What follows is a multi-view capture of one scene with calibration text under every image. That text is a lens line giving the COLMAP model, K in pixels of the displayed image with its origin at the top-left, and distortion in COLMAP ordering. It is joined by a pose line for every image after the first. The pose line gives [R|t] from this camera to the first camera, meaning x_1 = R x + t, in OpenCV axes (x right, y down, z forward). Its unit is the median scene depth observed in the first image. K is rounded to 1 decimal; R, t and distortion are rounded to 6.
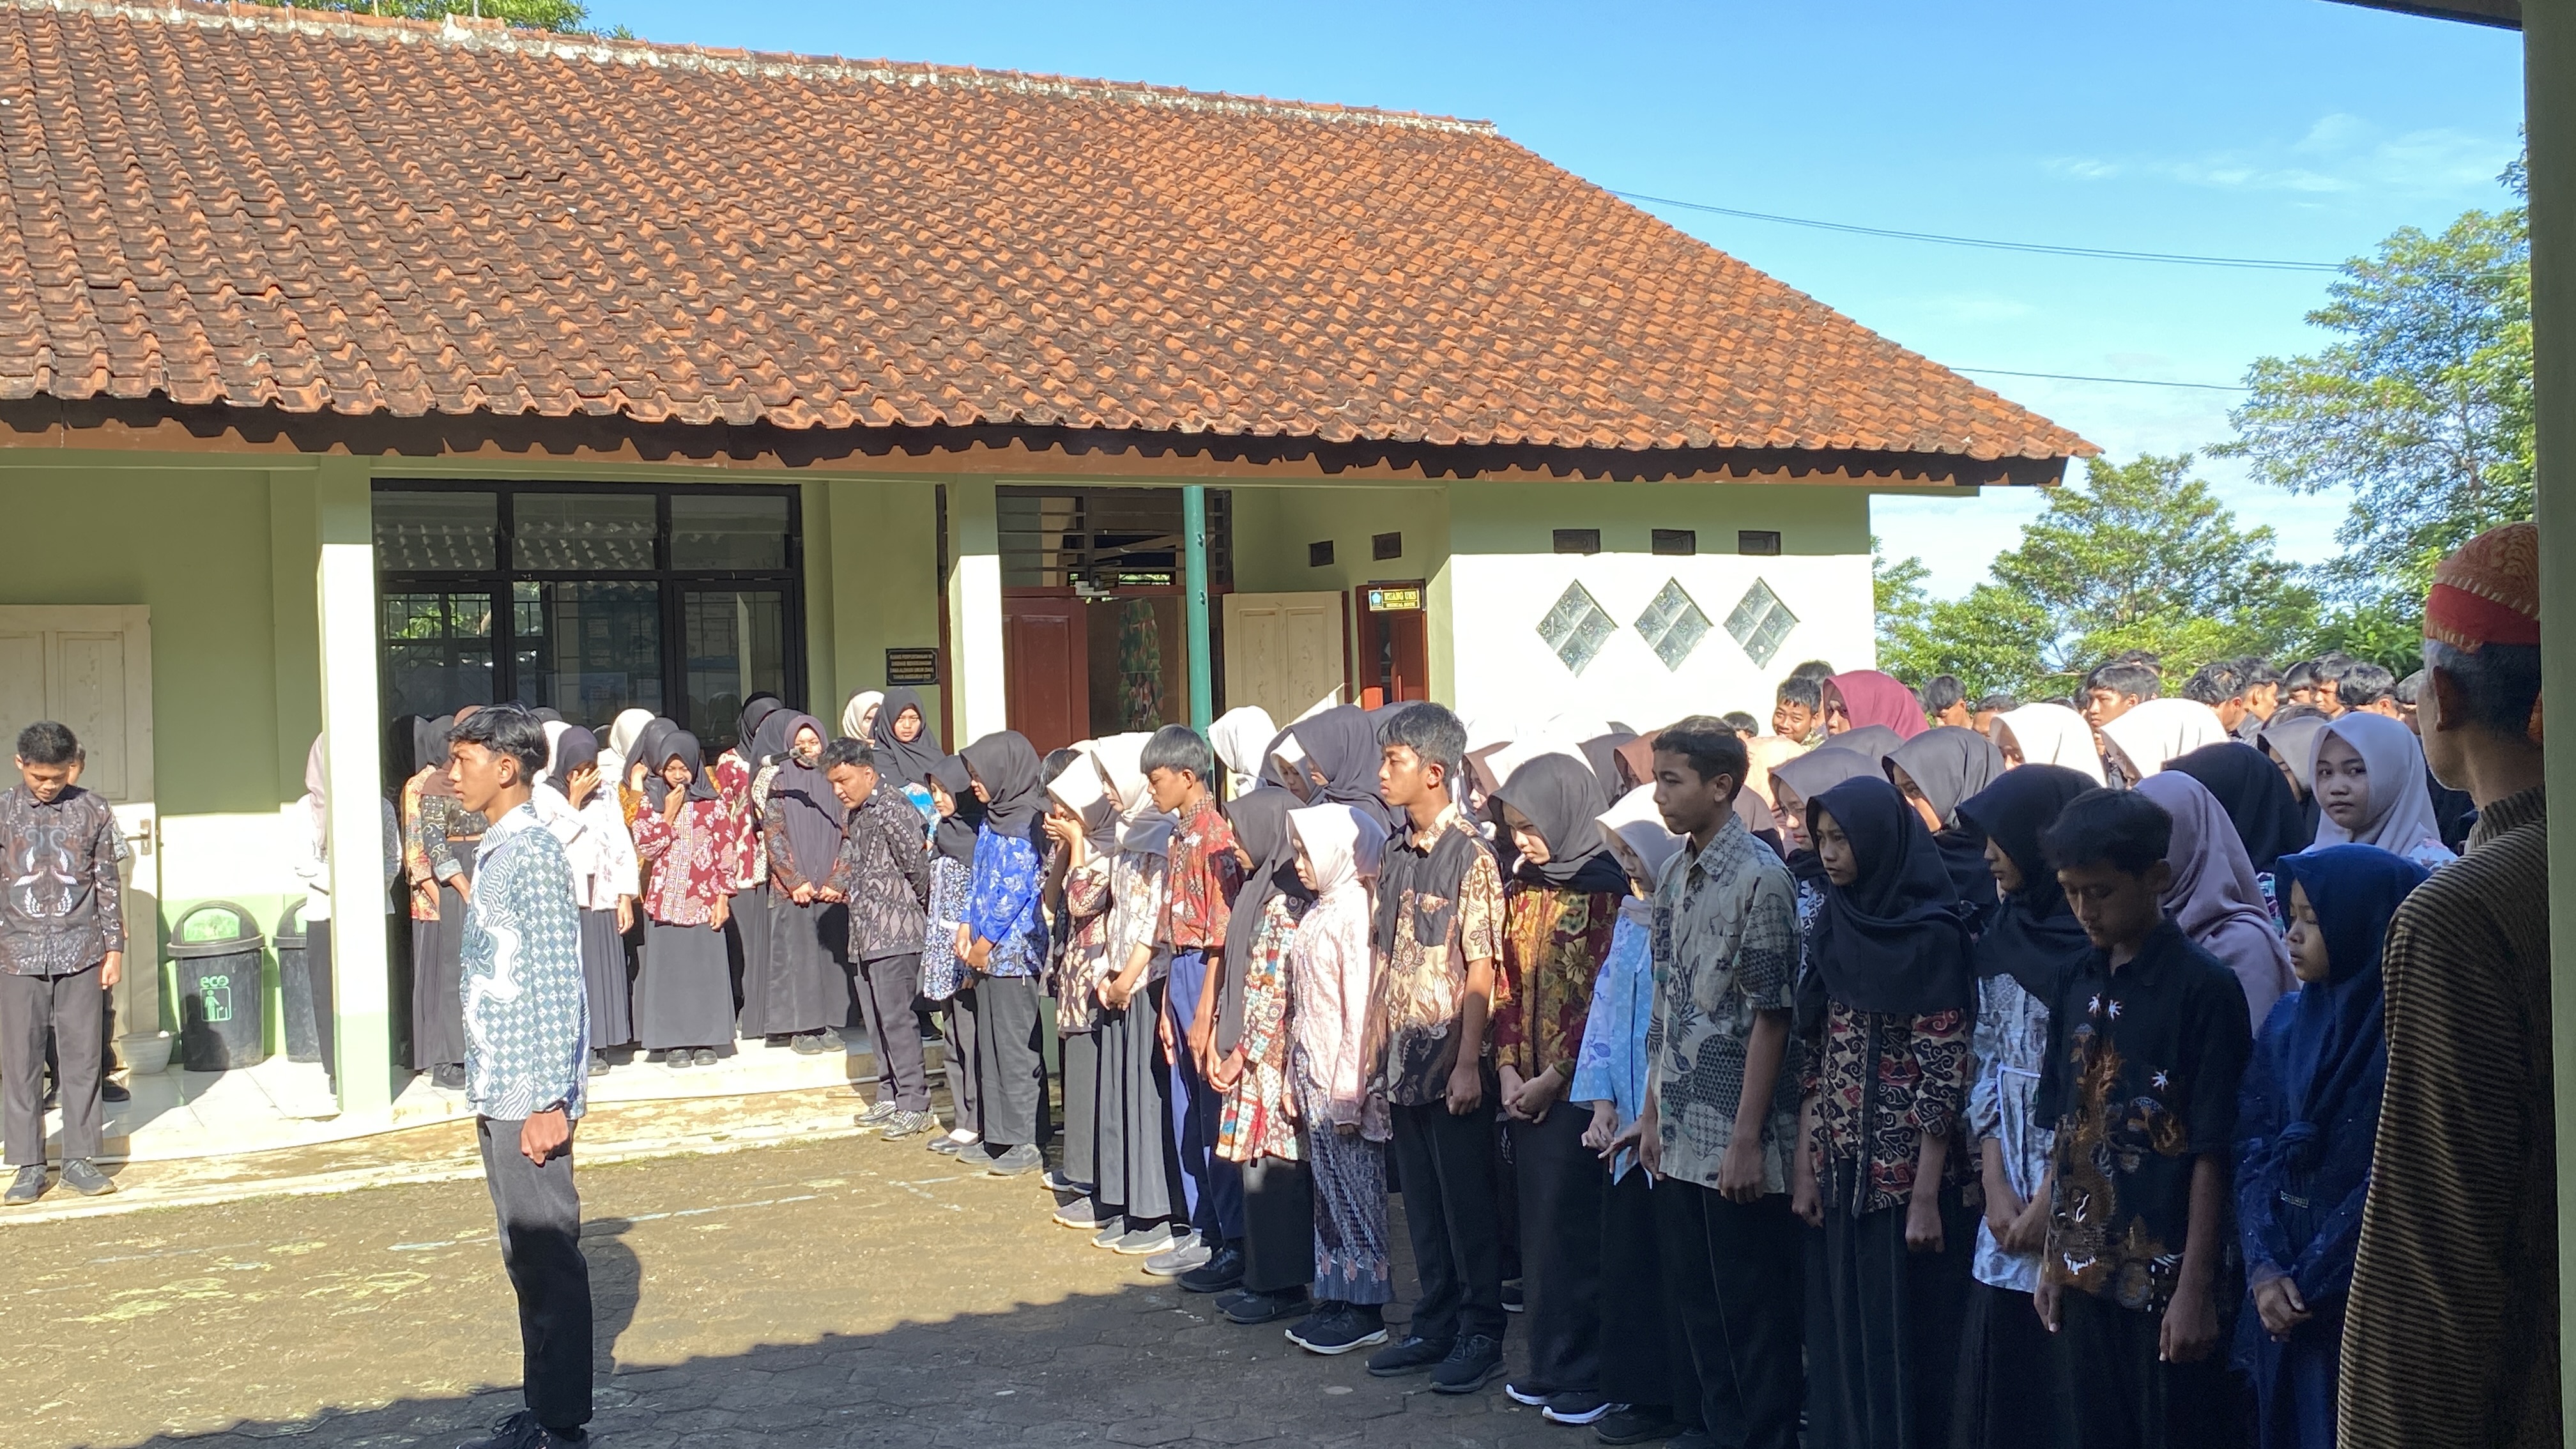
lens RADIAL K [[2479.5, 0, 1319.5], [0, 2479.5, 714.3], [0, 0, 1]] dist [0.145822, -0.412675]
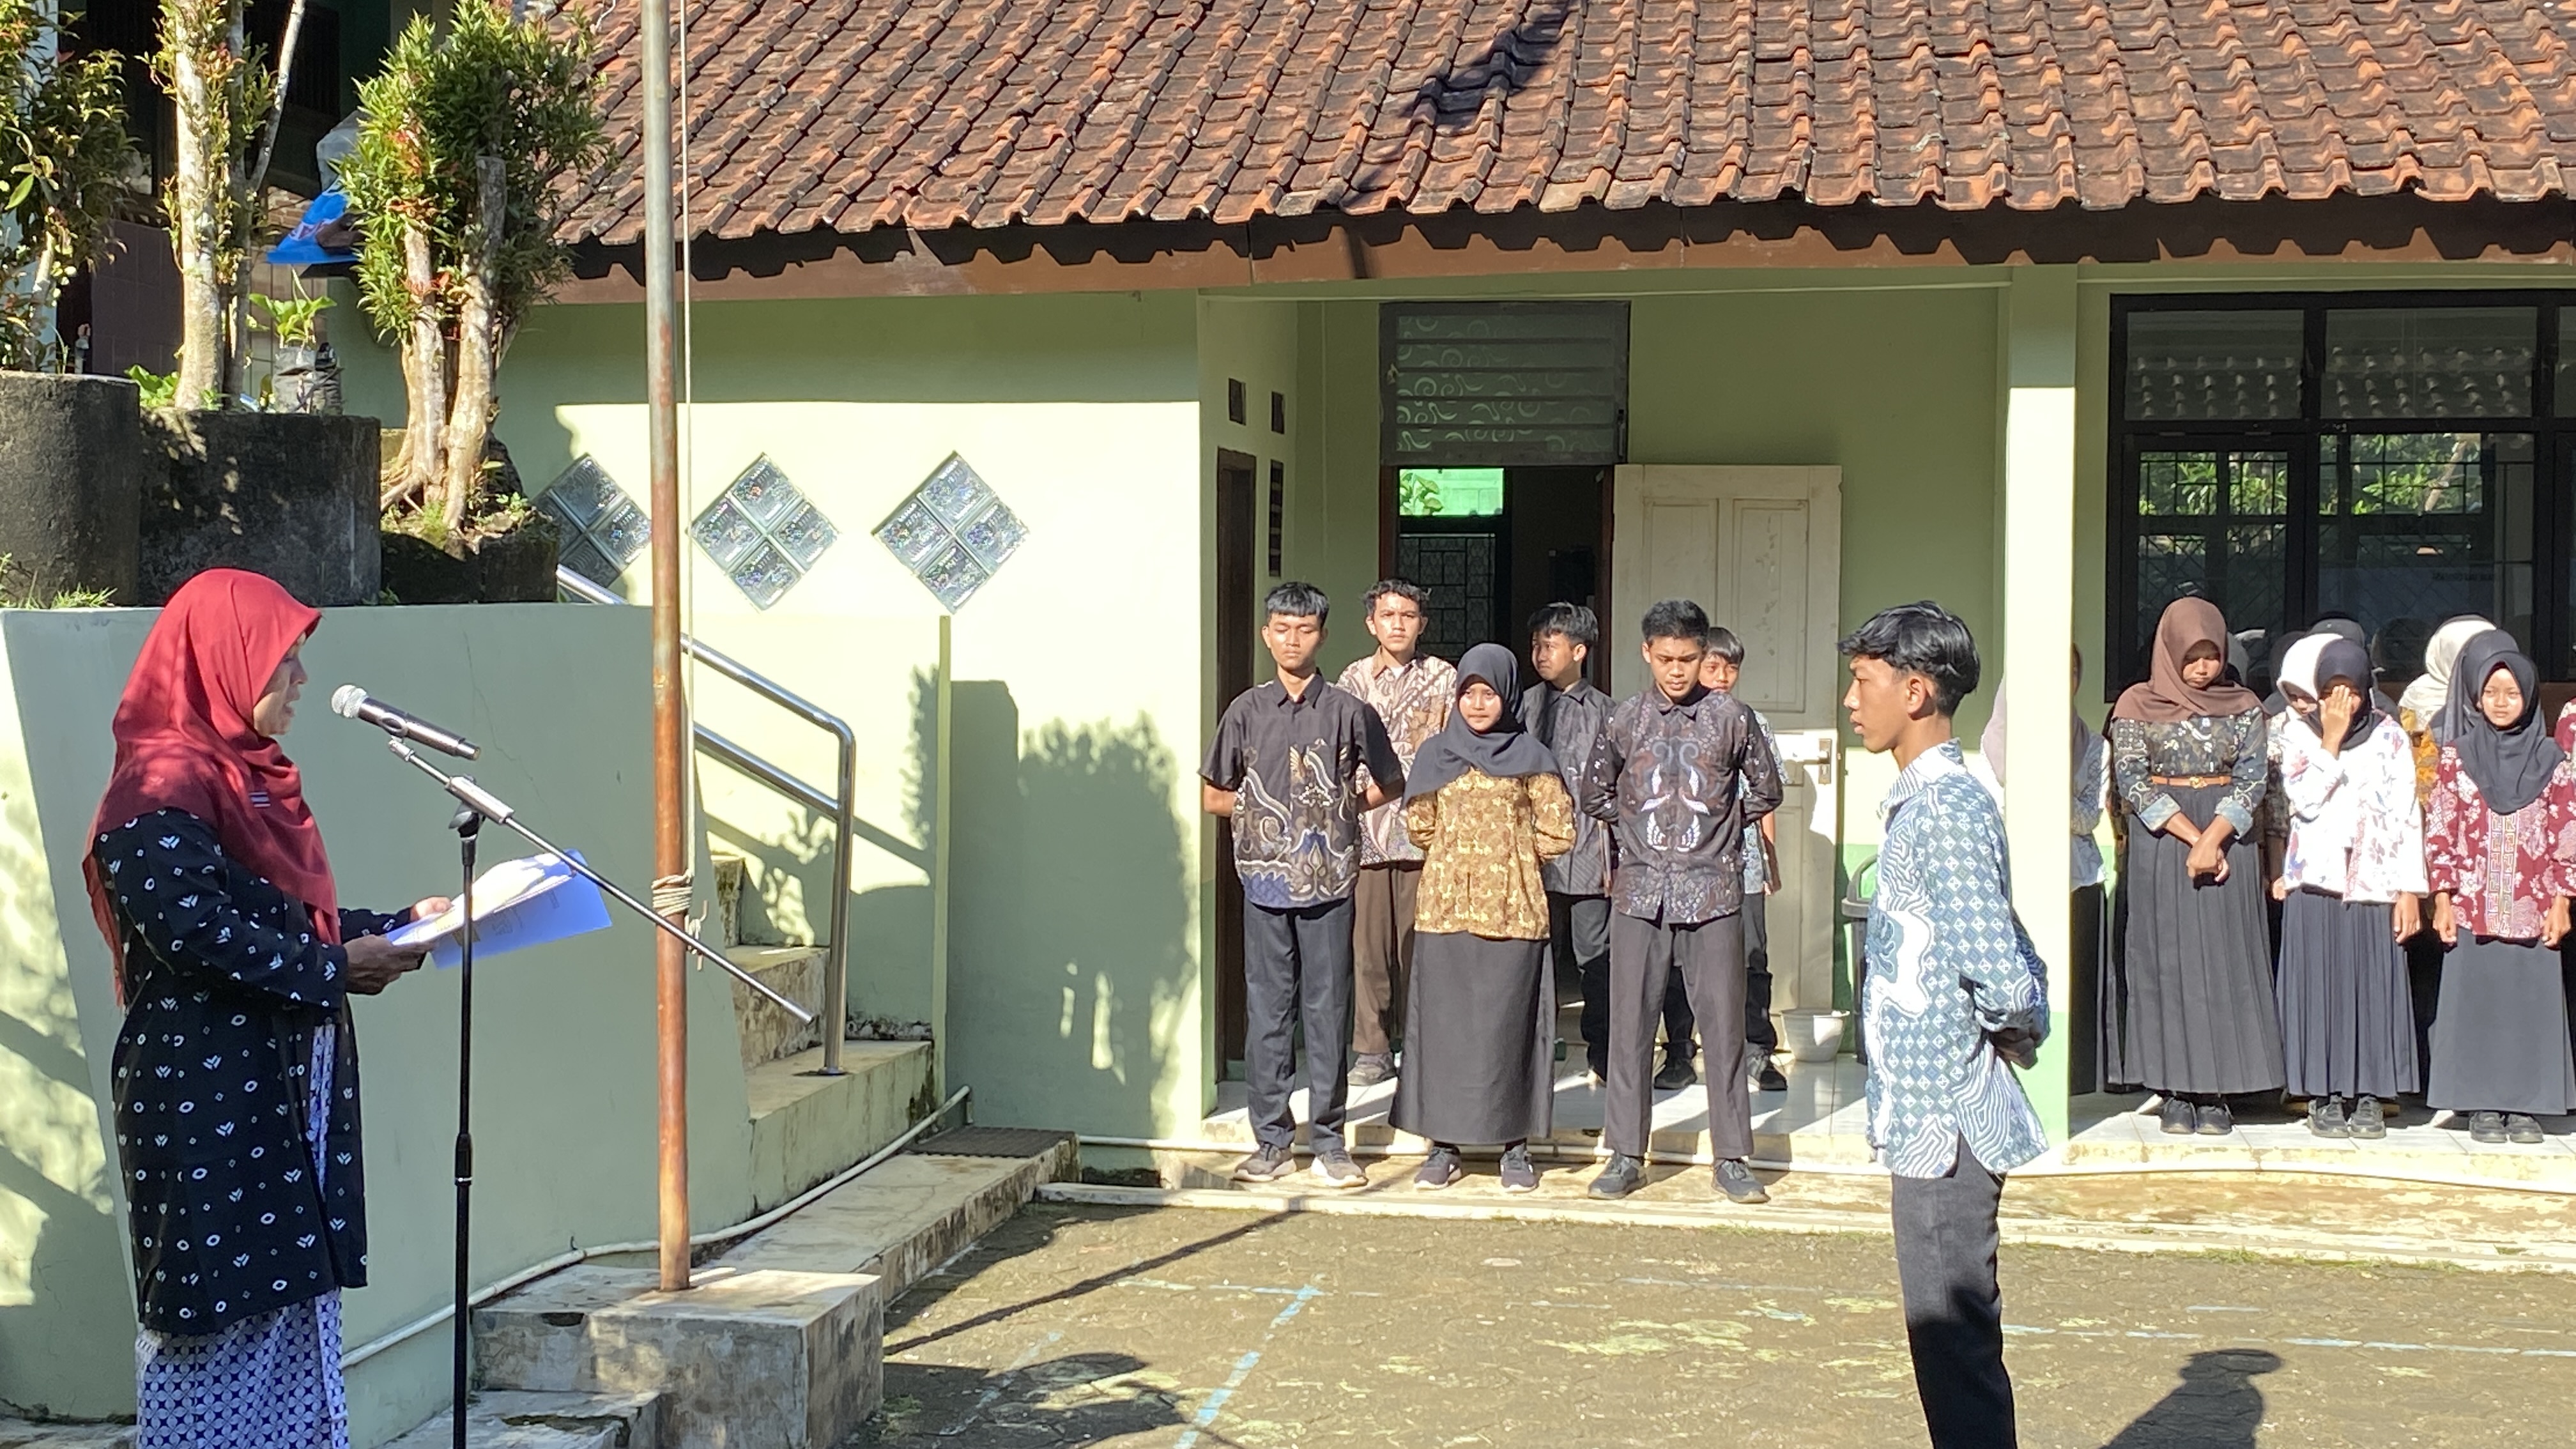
lens RADIAL K [[3463.0, 0, 1288.0], [0, 3463.0, 724.5], [0, 0, 1]] dist [0.249584, -0.951901]
pose [[0.779255, 0.052894, -0.624471, 0.093856], [-0.035213, 0.998553, 0.040639, -0.001329], [0.625717, -0.009679, 0.779990, 0.045531]]
